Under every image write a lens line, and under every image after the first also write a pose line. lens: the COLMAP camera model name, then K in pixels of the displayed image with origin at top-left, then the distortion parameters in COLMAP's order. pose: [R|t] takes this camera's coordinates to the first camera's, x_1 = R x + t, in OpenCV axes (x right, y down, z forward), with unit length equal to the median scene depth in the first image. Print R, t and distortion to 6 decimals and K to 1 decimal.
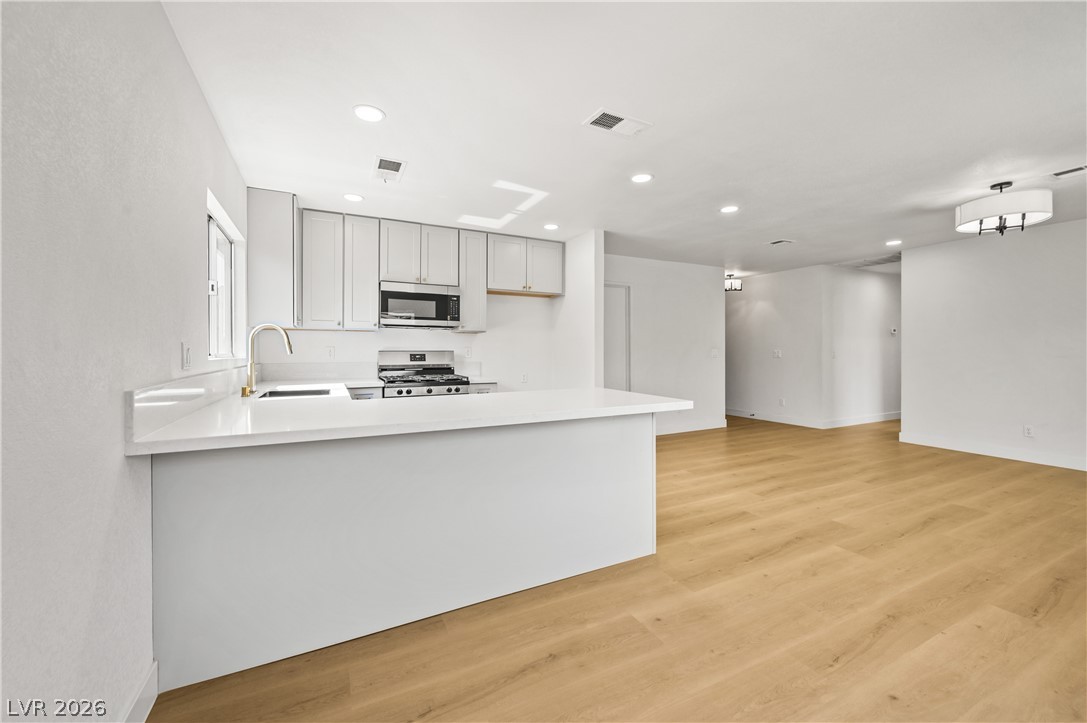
lens RADIAL K [[431.8, 0, 546.6], [0, 431.8, 351.2], [0, 0, 1]] dist [-0.002155, 0.000370]
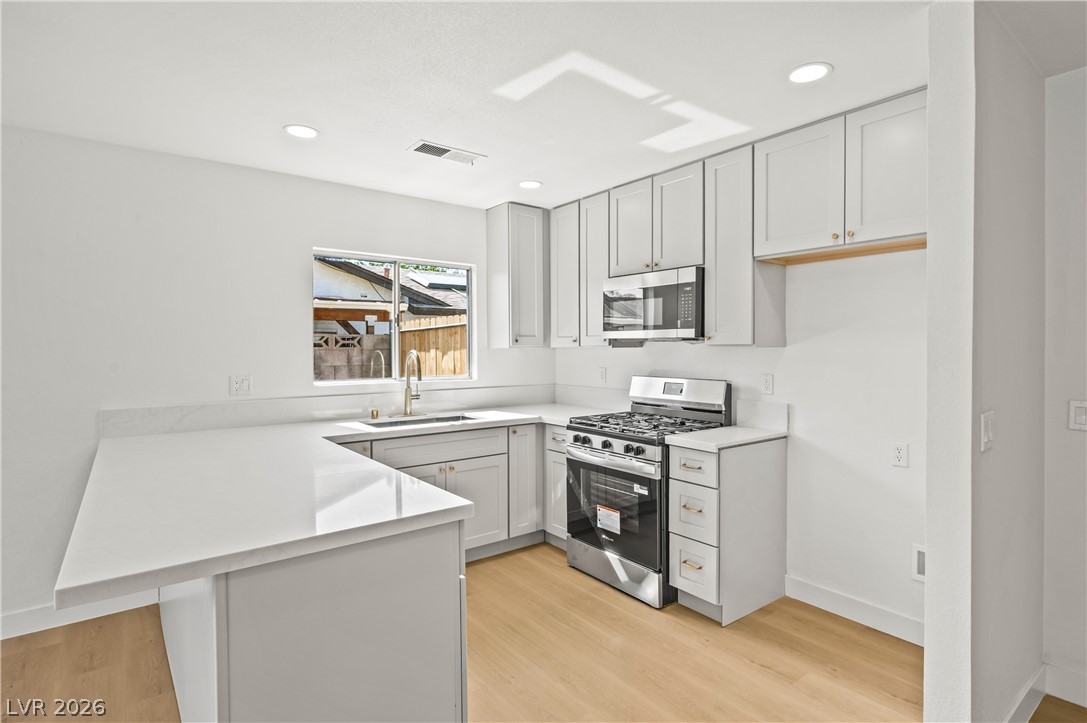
lens RADIAL K [[541.2, 0, 547.0], [0, 541.2, 359.0], [0, 0, 1]] dist [0.002996, 0.000526]
pose [[0.192486, 0.018601, -0.981123, 0.483396], [-0.001371, 0.999824, 0.018687, -0.047990], [0.981299, -0.002252, 0.192478, 0.750160]]
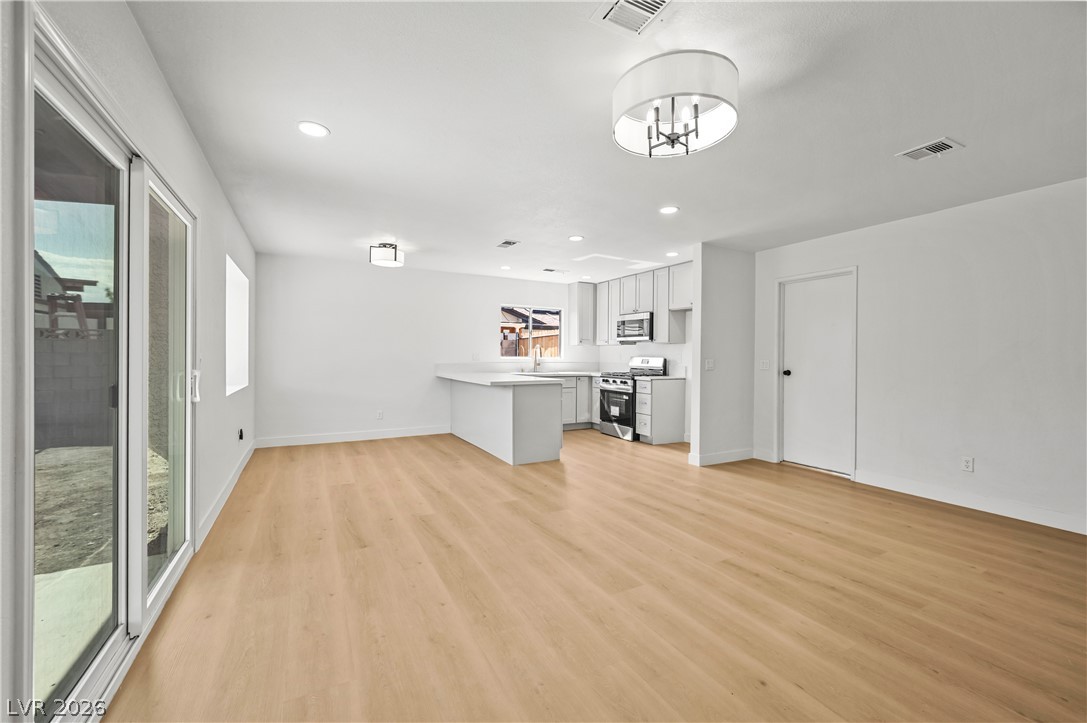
lens RADIAL K [[431.8, 0, 550.5], [0, 431.8, 359.6], [0, 0, 1]] dist [-0.002155, 0.000370]
pose [[0.048349, 0.013137, -0.998744, 1.324065], [-0.010805, 0.999862, 0.012628, -0.008323], [0.998772, 0.010181, 0.048484, 0.669598]]
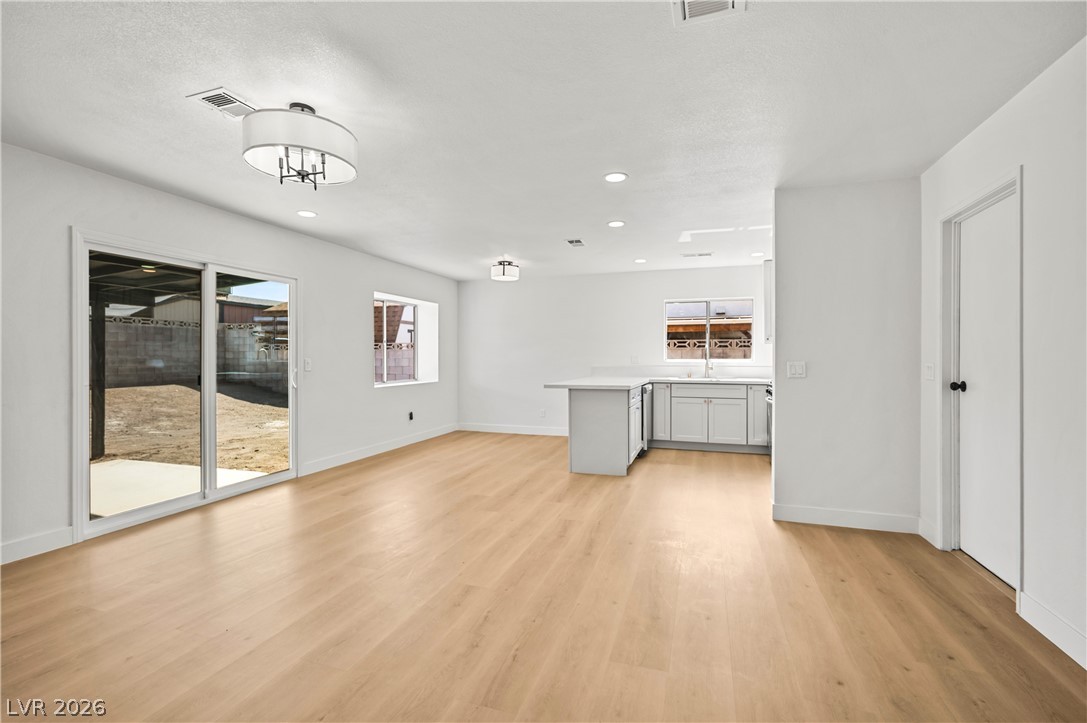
lens RADIAL K [[483.8, 0, 561.1], [0, 483.8, 365.7], [0, 0, 1]] dist [-0.000977, 0.000012]
pose [[-0.688233, 0.015767, -0.725318, 1.083743], [0.001725, 0.999797, 0.020097, -0.009666], [0.725487, 0.012580, -0.688121, 1.475643]]
